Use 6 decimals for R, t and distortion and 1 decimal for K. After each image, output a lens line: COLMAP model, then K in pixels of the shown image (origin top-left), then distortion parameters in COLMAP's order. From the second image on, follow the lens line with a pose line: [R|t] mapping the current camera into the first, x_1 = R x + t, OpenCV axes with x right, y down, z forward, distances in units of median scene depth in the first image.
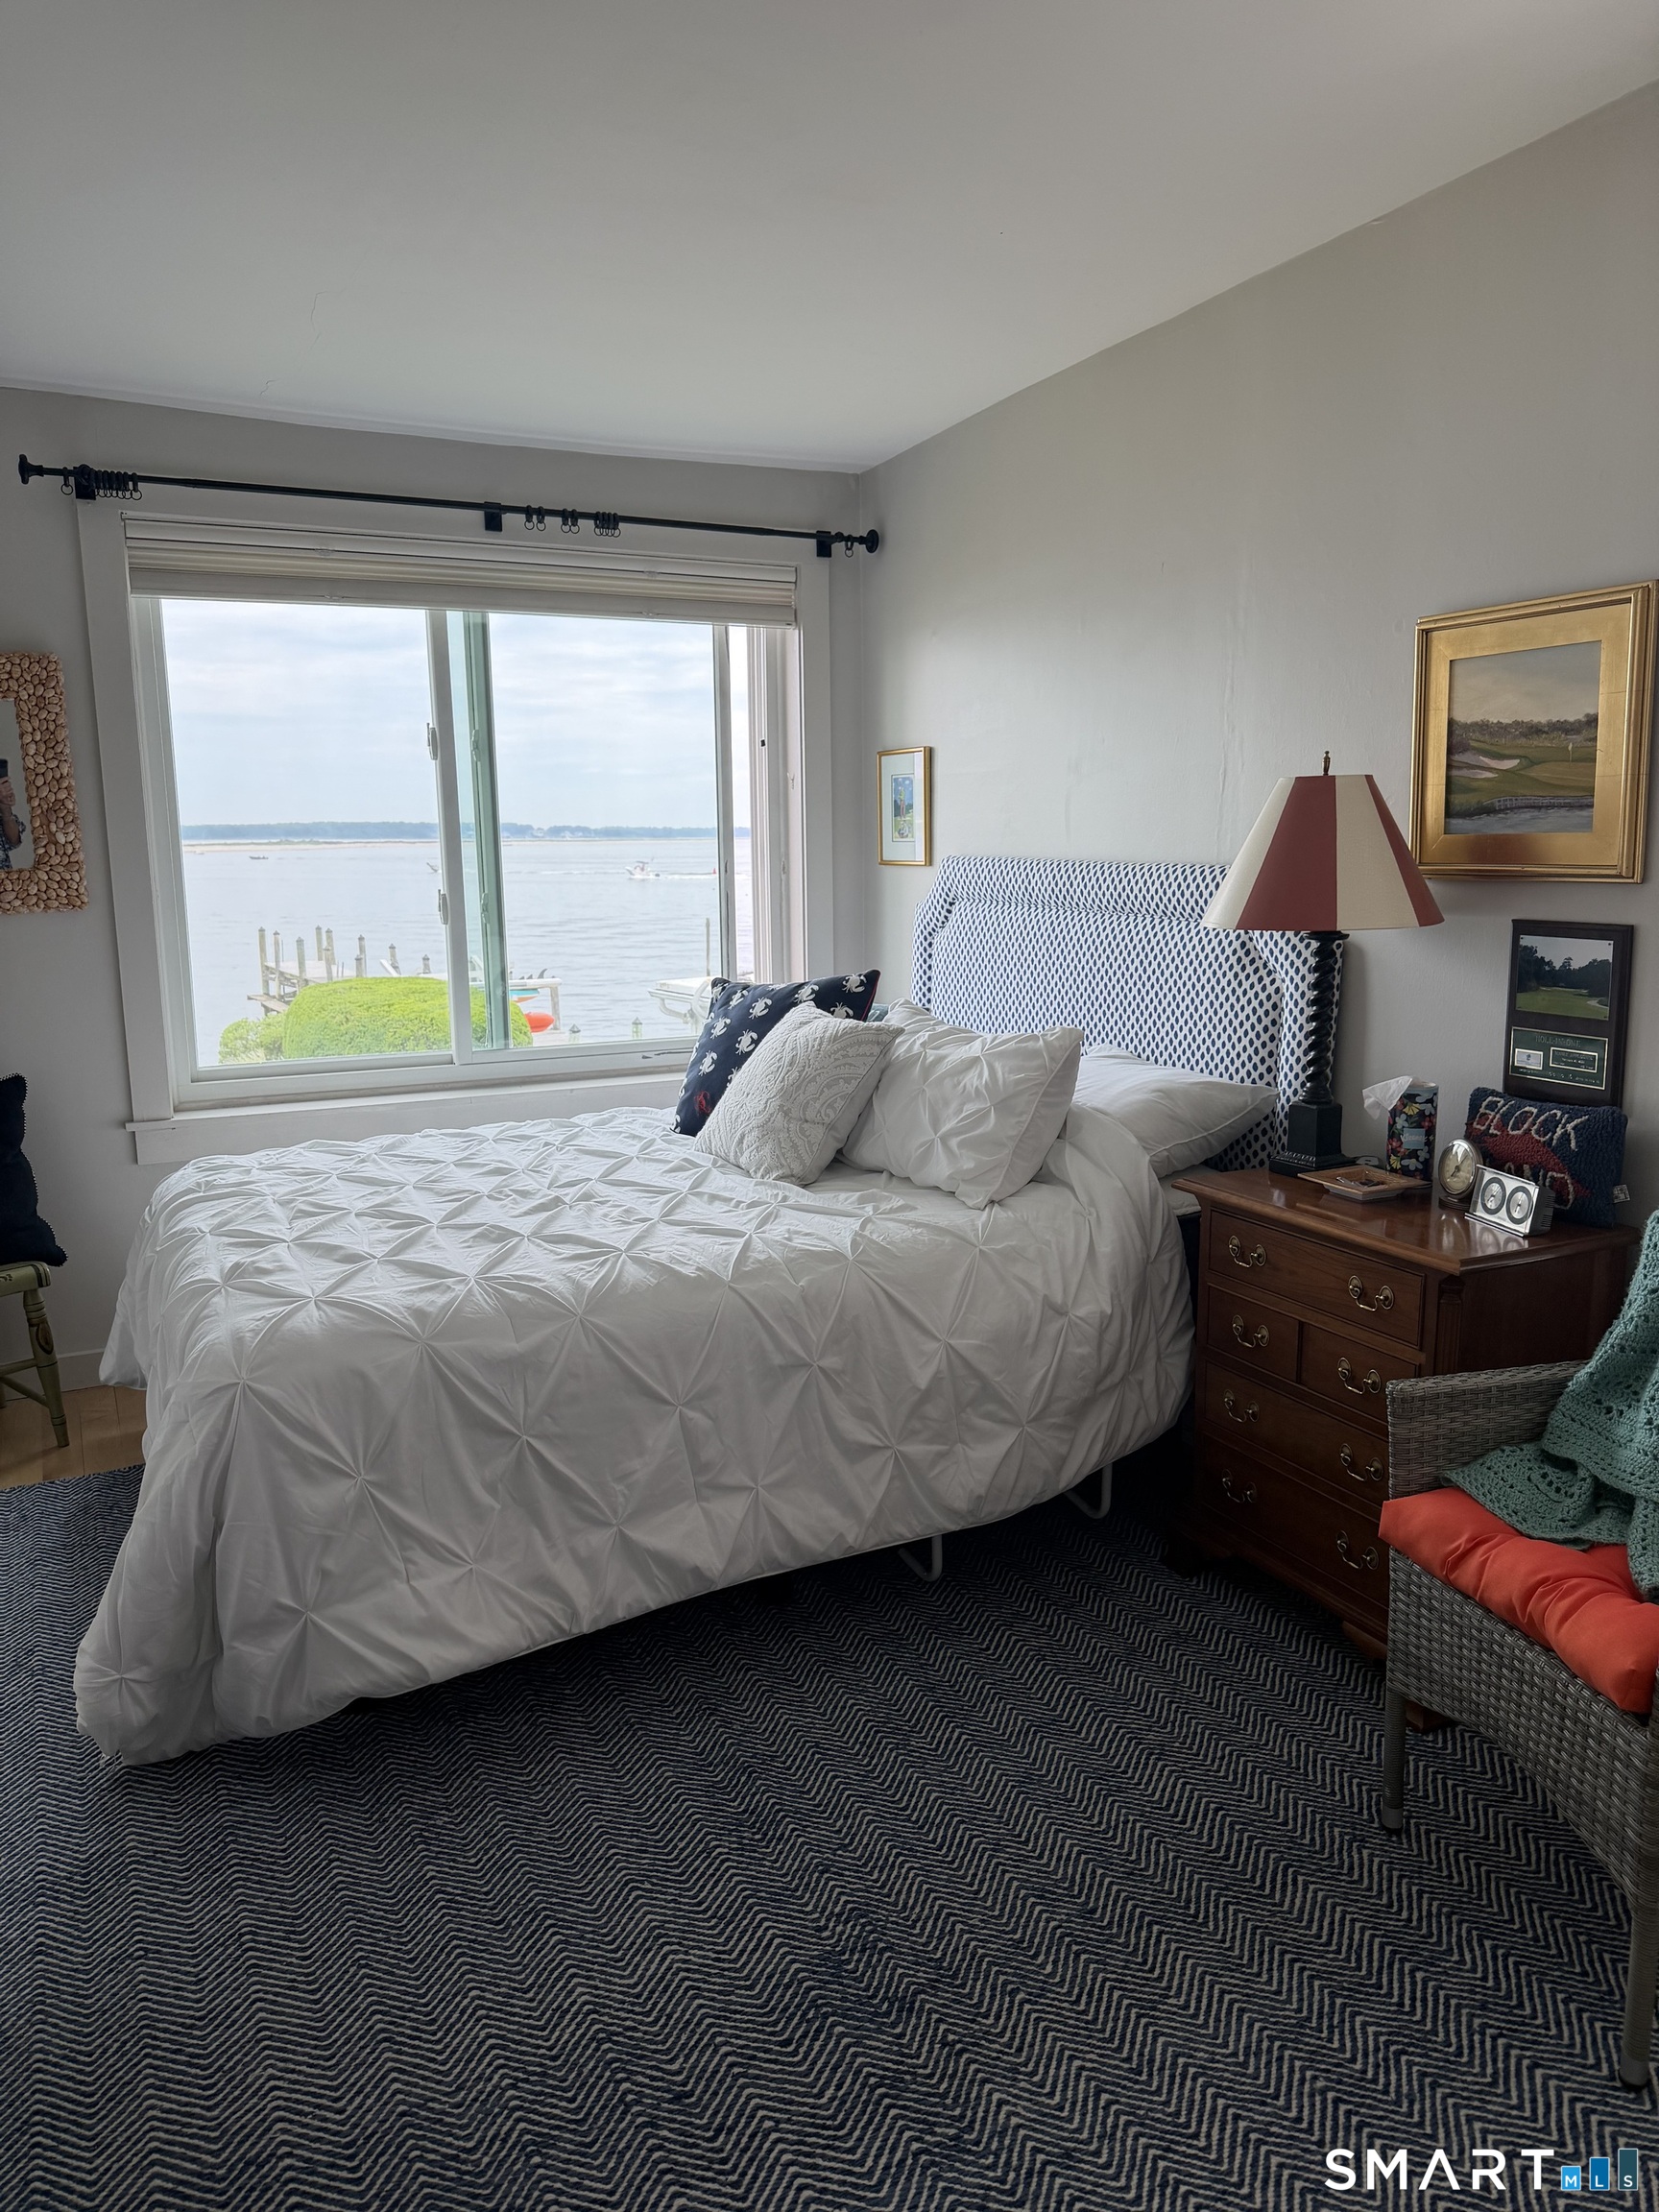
lens RADIAL K [[1557.6, 0, 872.9], [0, 1557.6, 1096.3], [0, 0, 1]] dist [0.041408, -0.056861]
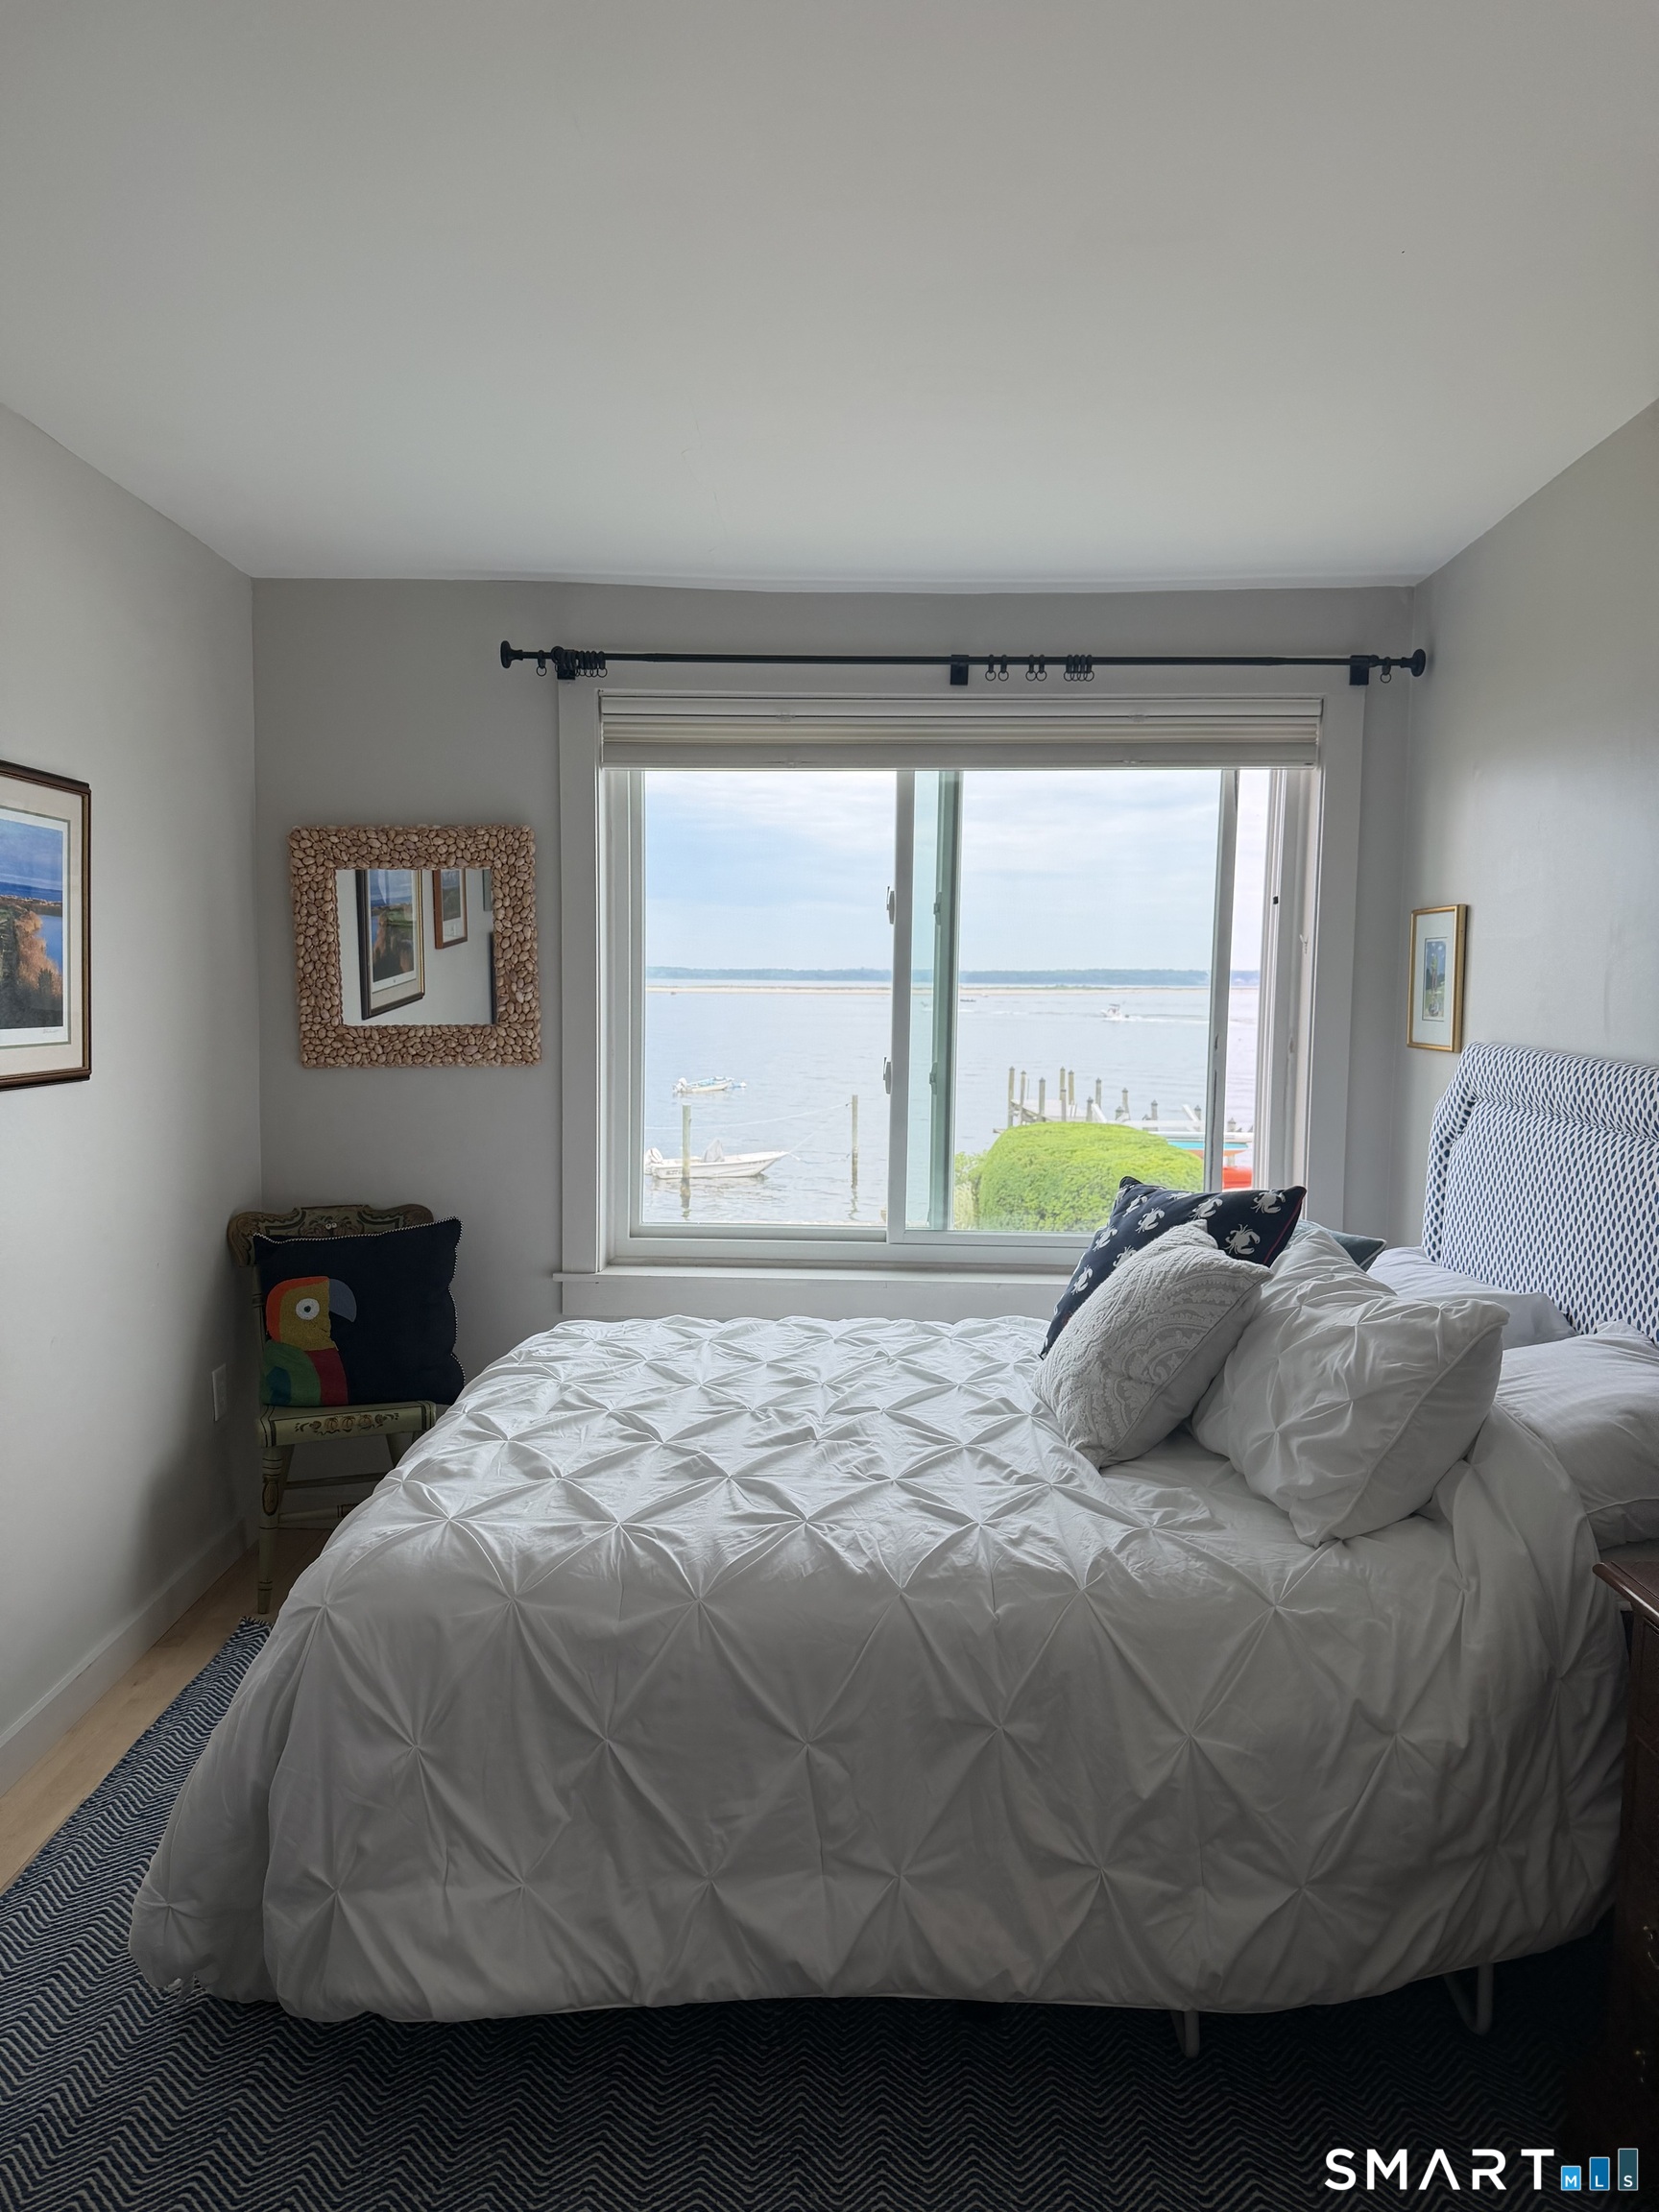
lens RADIAL K [[1557.6, 0, 807.4], [0, 1557.6, 1101.1], [0, 0, 1]] dist [0.041408, -0.056861]
pose [[0.876743, 0.059256, -0.477295, 0.213548], [-0.102747, 0.992548, -0.065511, -0.064258], [0.469856, 0.106476, 0.876298, 0.252122]]
